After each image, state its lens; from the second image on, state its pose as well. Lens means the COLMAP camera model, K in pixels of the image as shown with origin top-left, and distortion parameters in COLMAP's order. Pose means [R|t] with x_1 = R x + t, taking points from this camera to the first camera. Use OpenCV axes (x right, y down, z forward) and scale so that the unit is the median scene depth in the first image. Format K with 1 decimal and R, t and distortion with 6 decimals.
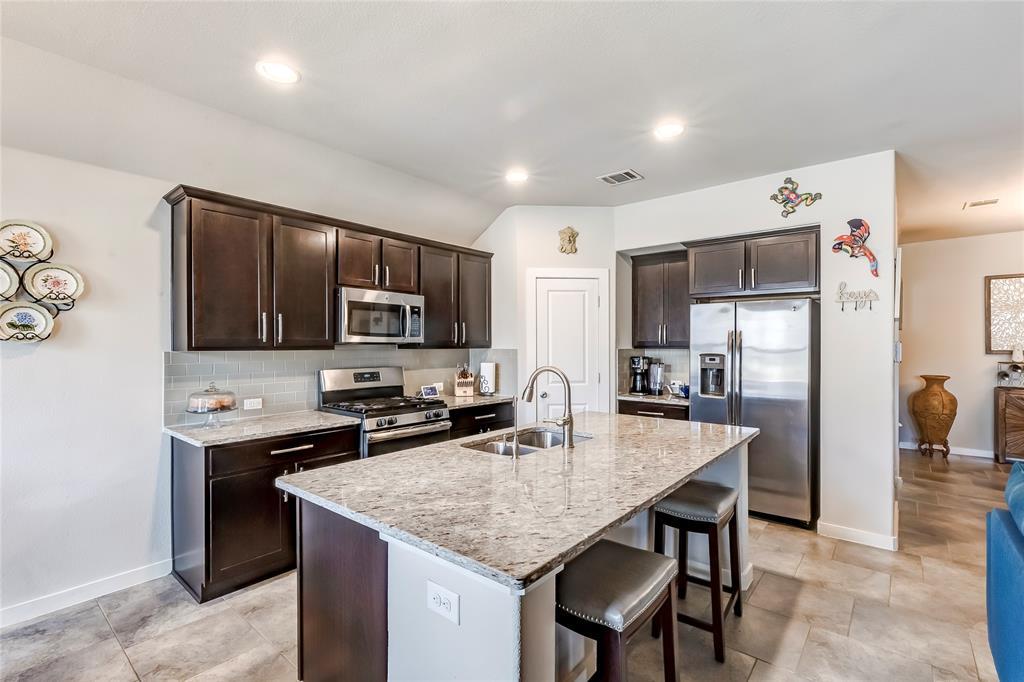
lens RADIAL K [[467.0, 0, 510.9], [0, 467.0, 342.6], [0, 0, 1]] dist [0.001096, 0.000500]
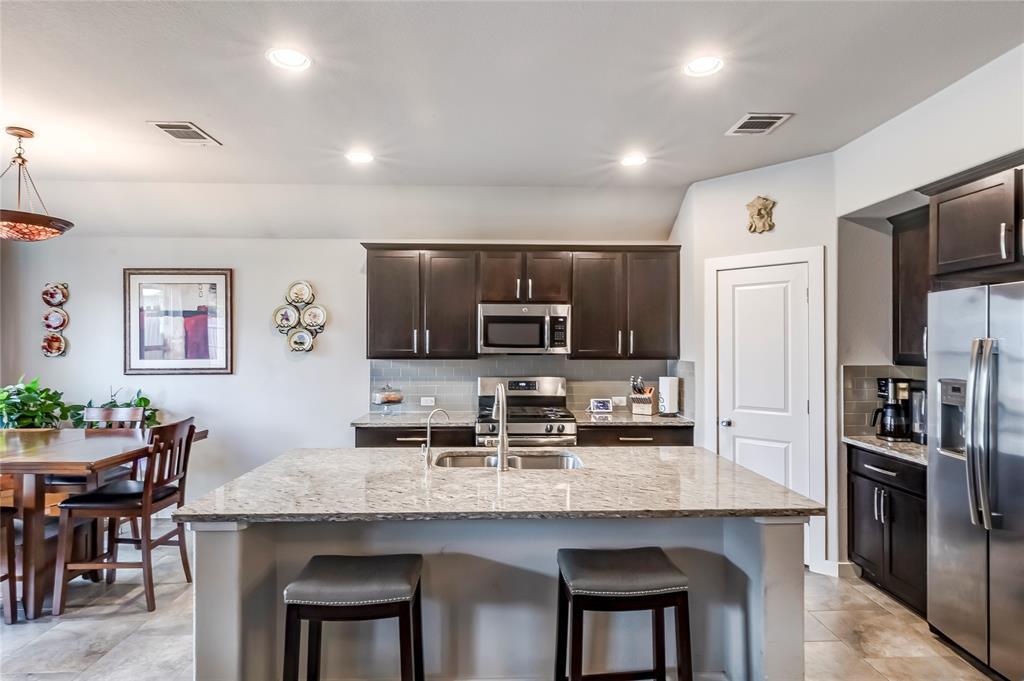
lens RADIAL K [[537.9, 0, 513.1], [0, 537.9, 345.2], [0, 0, 1]] dist [-0.002233, 0.000858]
pose [[0.667125, 0.000938, -0.744946, 0.568982], [0.000710, 0.999998, 0.001895, -0.019142], [0.744946, -0.001793, 0.667123, 0.171661]]
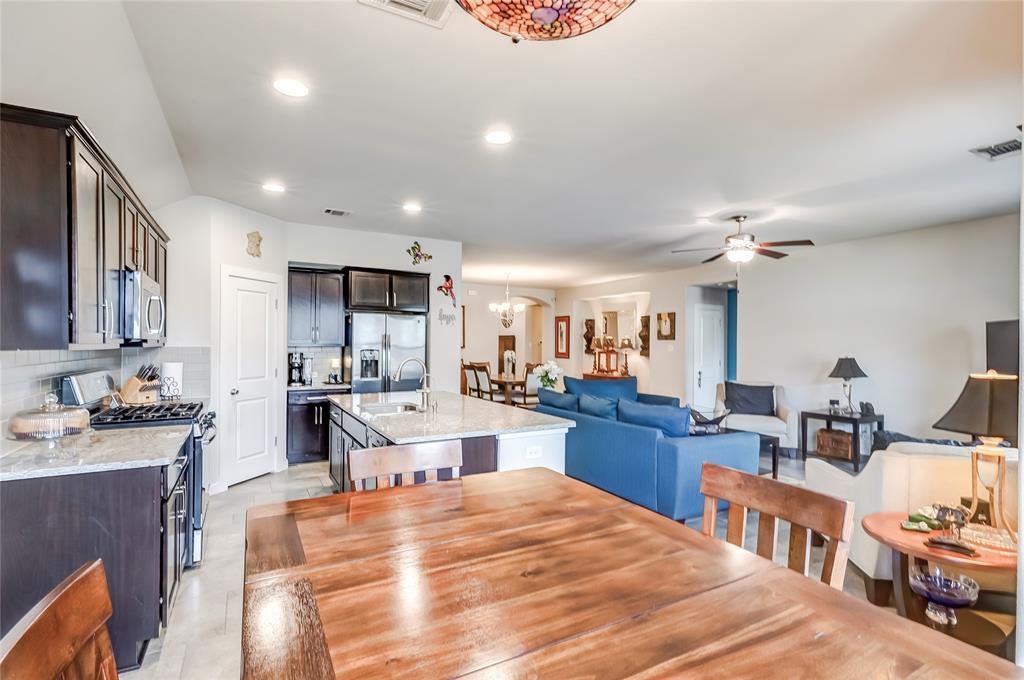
lens RADIAL K [[467.0, 0, 511.7], [0, 467.0, 341.6], [0, 0, 1]] dist [0.001096, 0.000500]
pose [[0.367202, 0.004739, 0.930129, -0.747068], [-0.007039, 0.999973, -0.002315, 0.000518], [-0.930115, -0.005697, 0.367225, 0.075295]]
